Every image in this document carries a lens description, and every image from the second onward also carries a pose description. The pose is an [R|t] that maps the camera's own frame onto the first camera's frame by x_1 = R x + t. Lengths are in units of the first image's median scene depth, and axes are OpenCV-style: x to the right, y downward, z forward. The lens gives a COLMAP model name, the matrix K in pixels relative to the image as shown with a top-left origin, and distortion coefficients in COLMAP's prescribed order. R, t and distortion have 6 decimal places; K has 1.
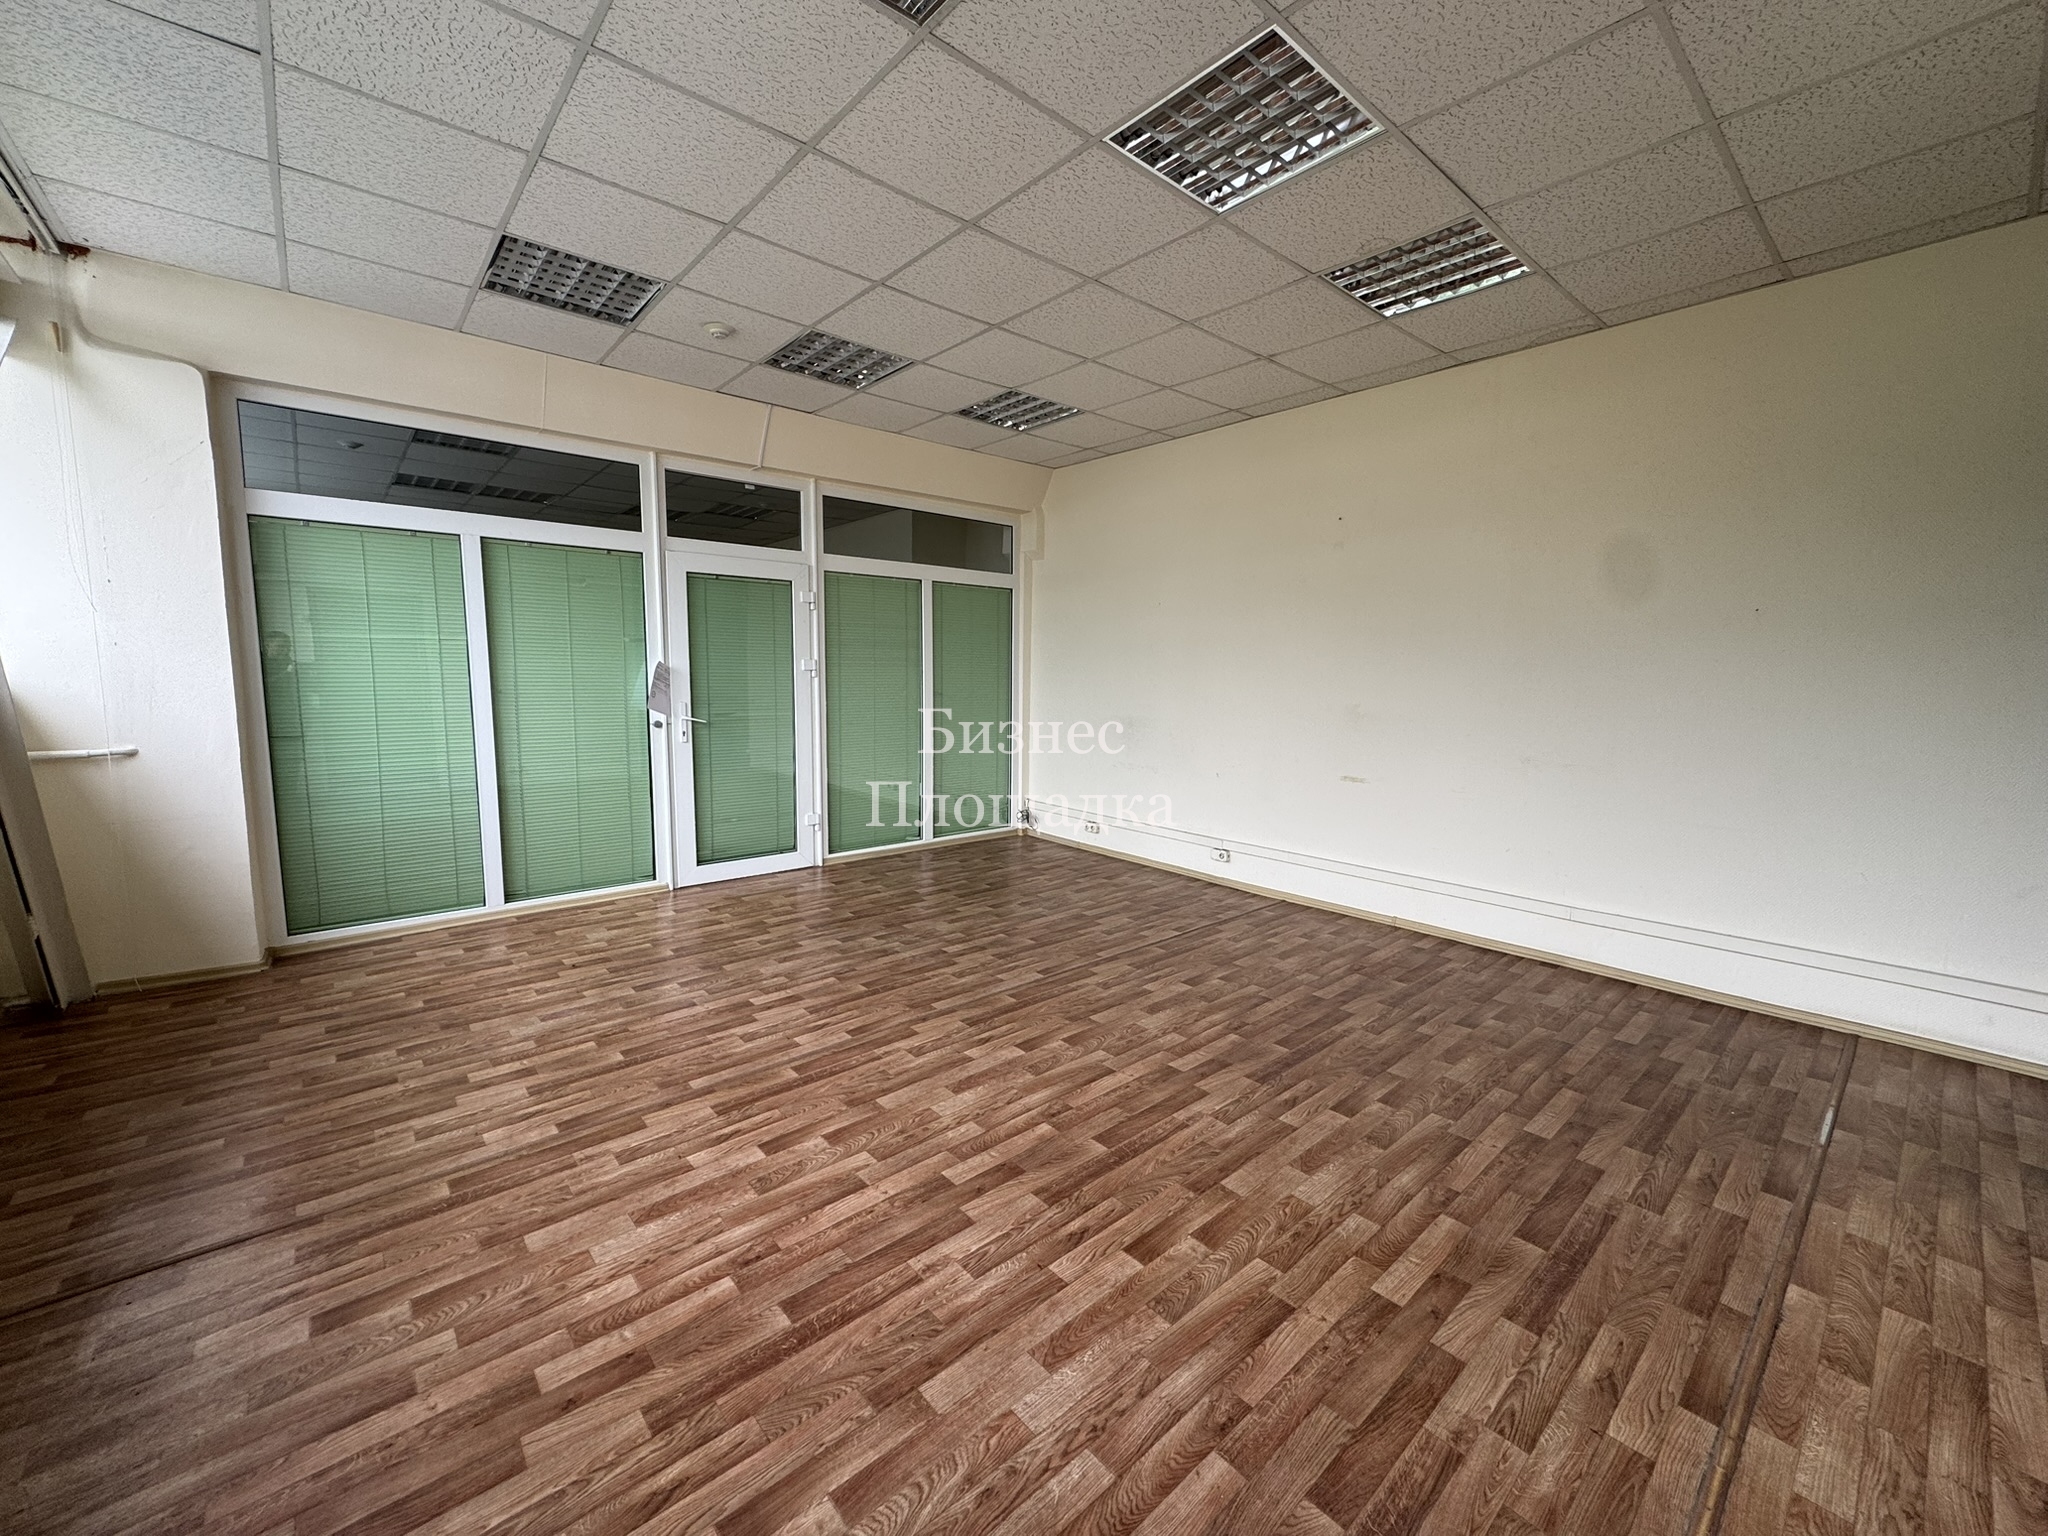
lens RADIAL K [[816.6, 0, 1024.6], [0, 816.6, 763.7], [0, 0, 1]] dist [-0.000529, -0.000236]
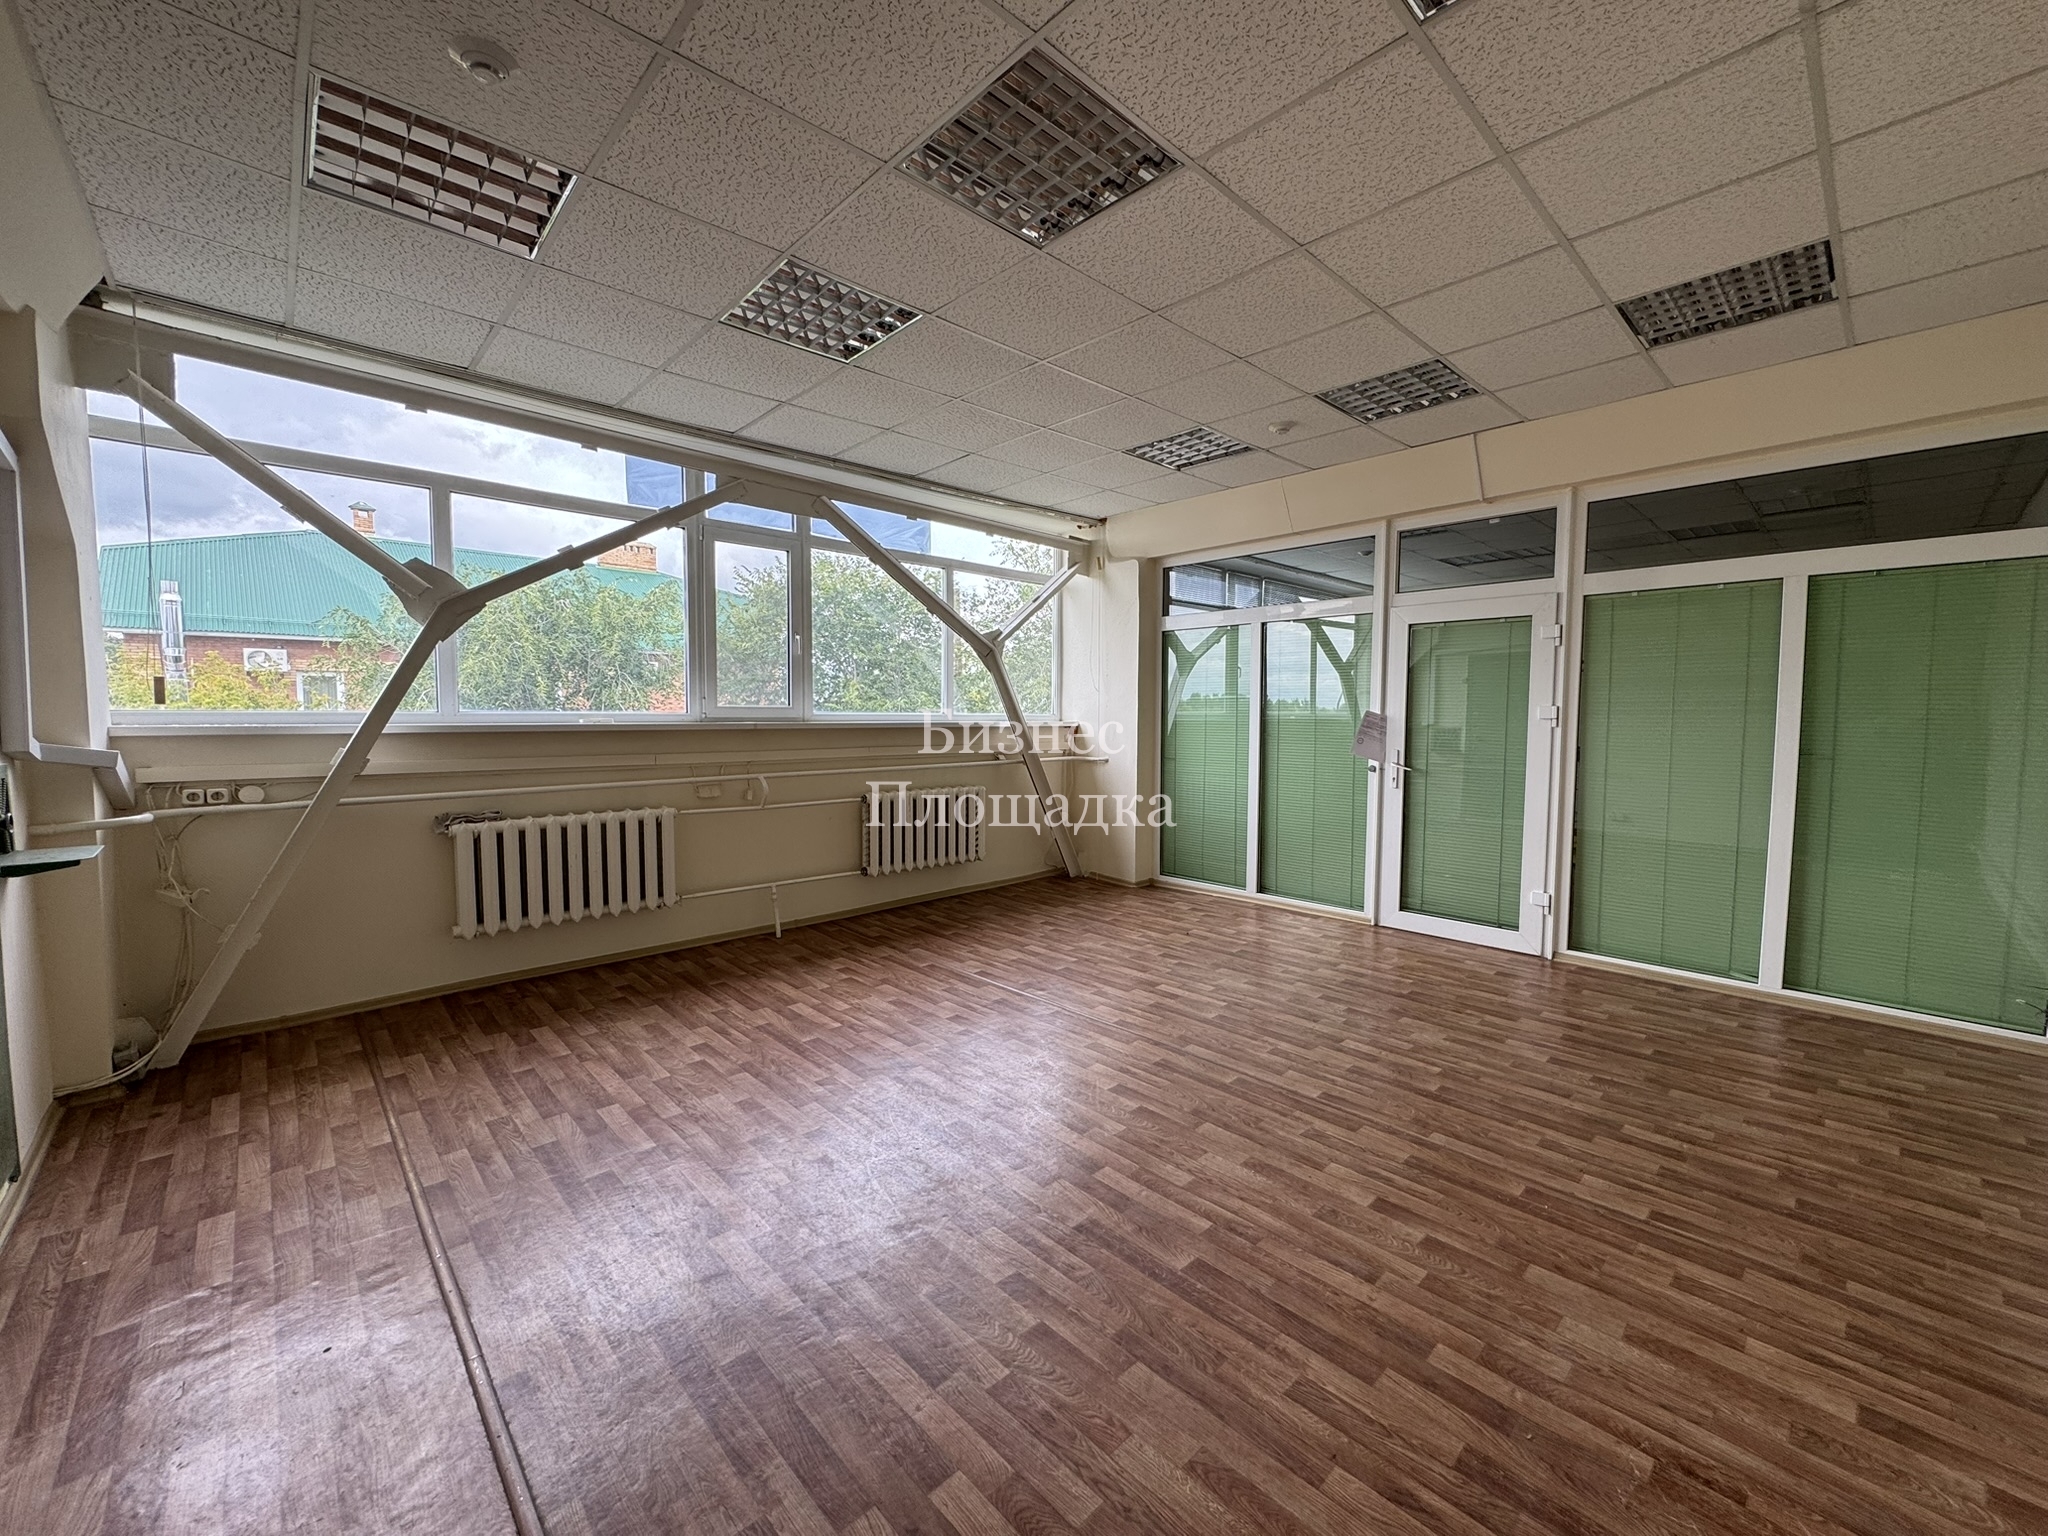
lens RADIAL K [[815.2, 0, 1026.2], [0, 815.2, 764.3], [0, 0, 1]] dist [-0.001783, -0.000252]
pose [[0.037878, 0.054879, -0.997774, 0.907503], [-0.113177, 0.992302, 0.050282, -0.083999], [0.992853, 0.111021, 0.043798, 0.735959]]
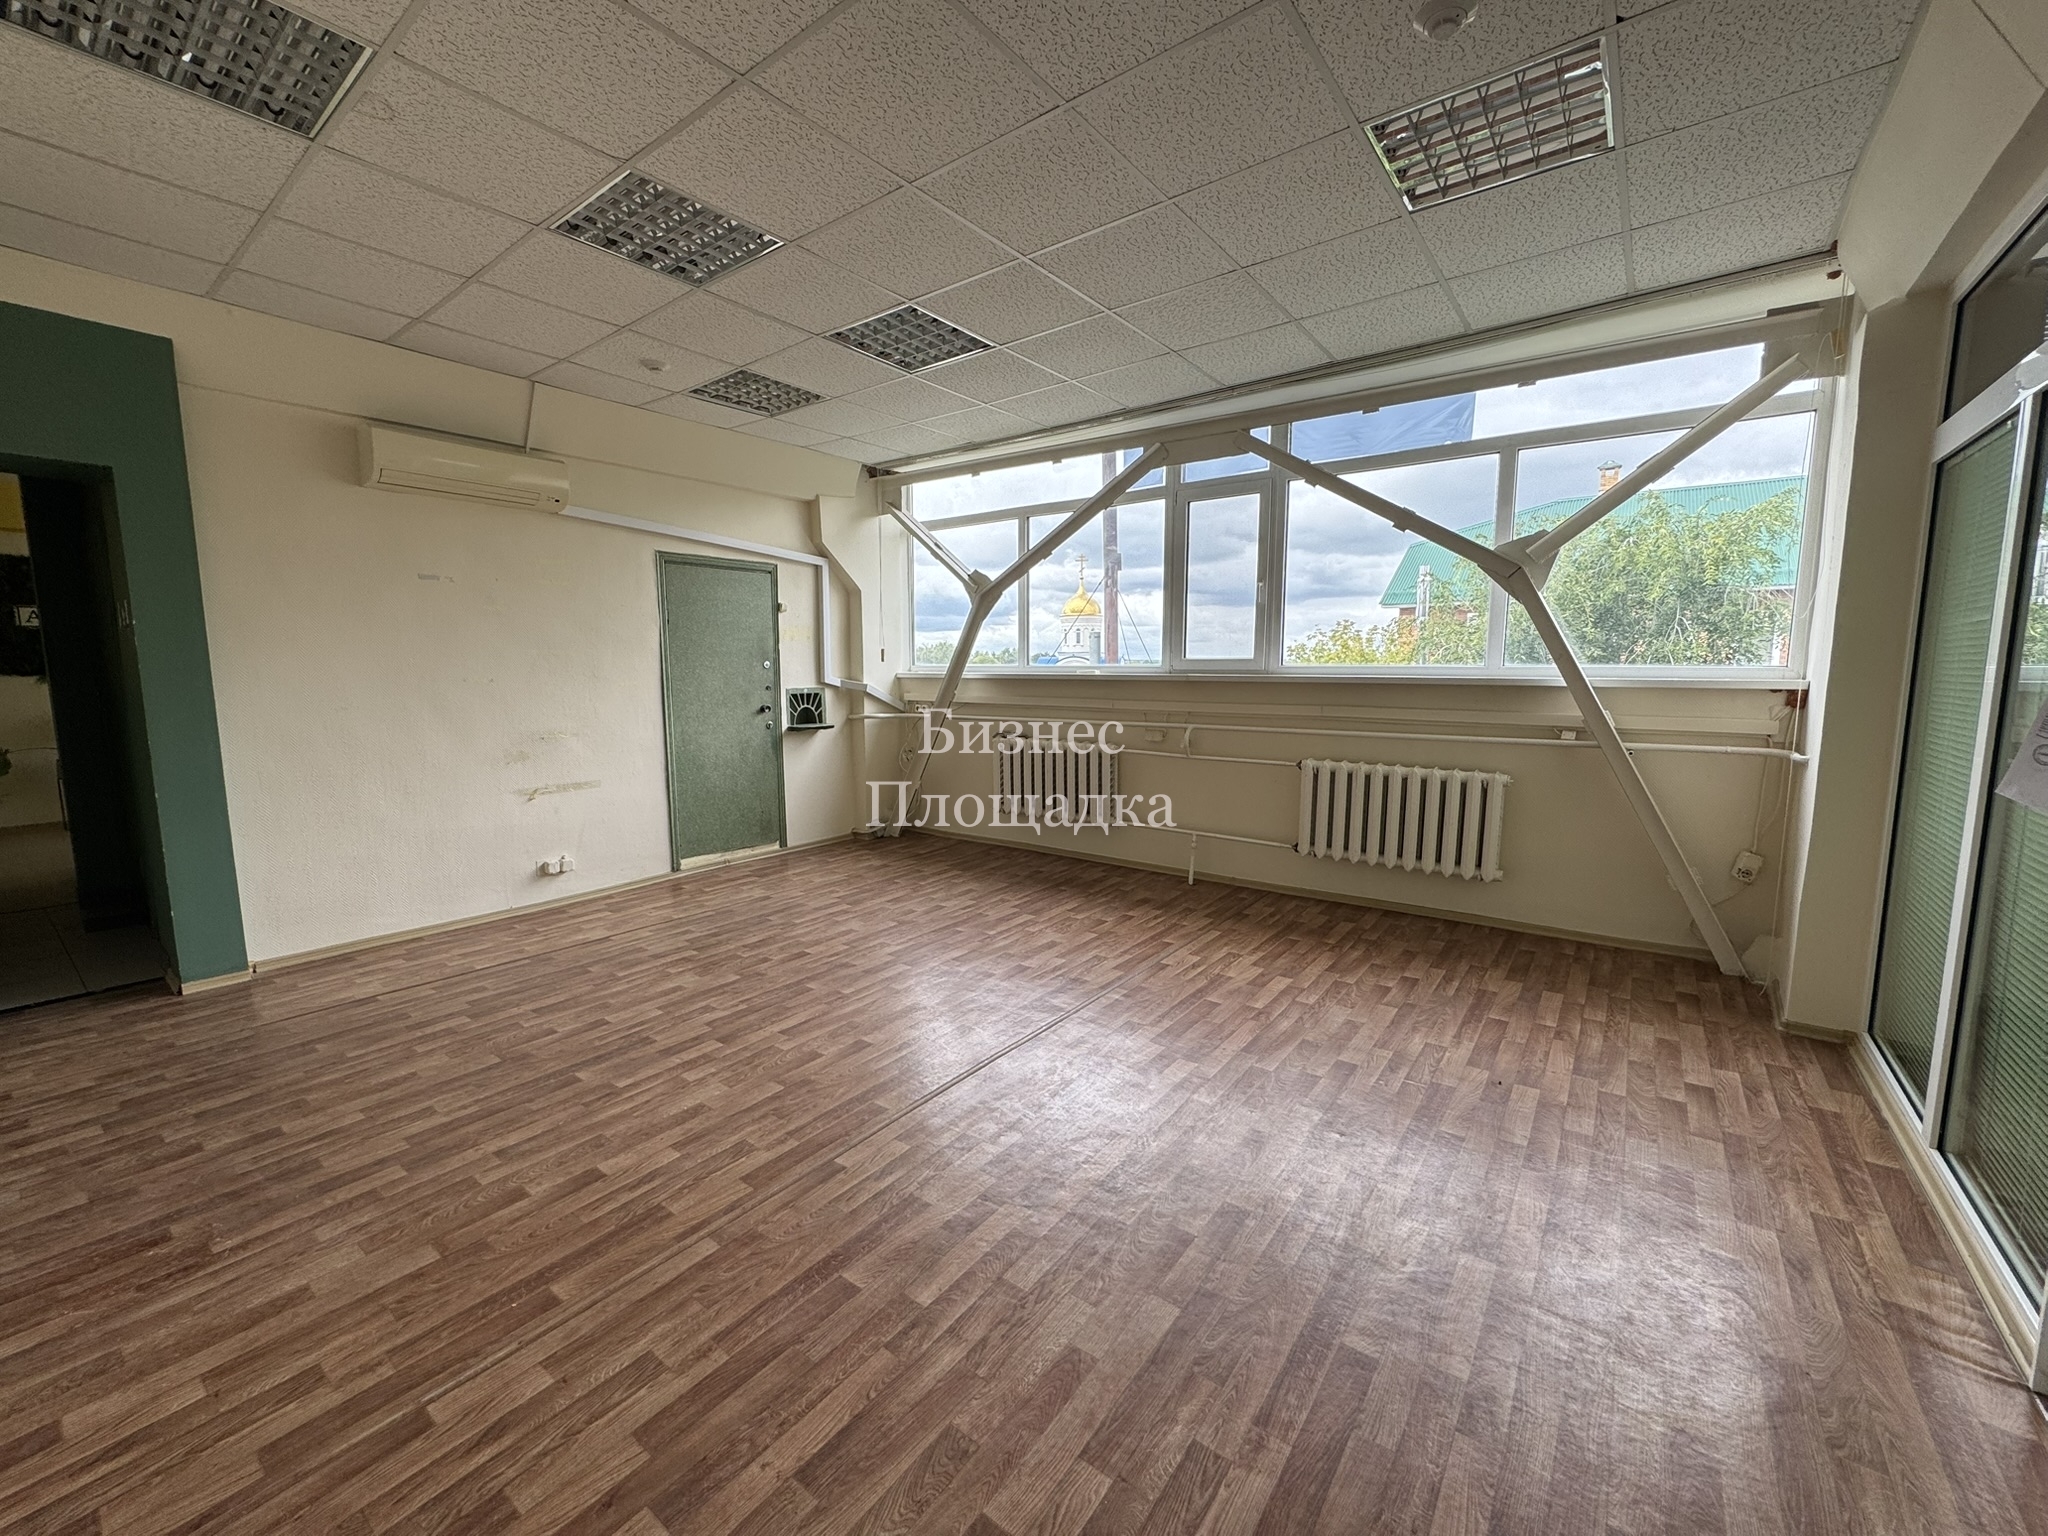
lens RADIAL K [[816.6, 0, 1024.6], [0, 816.6, 763.7], [0, 0, 1]] dist [-0.000529, -0.000236]
pose [[-0.979520, 0.017338, -0.200599, 0.000619], [-0.028814, 0.973961, 0.224879, -0.205772], [0.199275, 0.226053, -0.953514, 1.775459]]
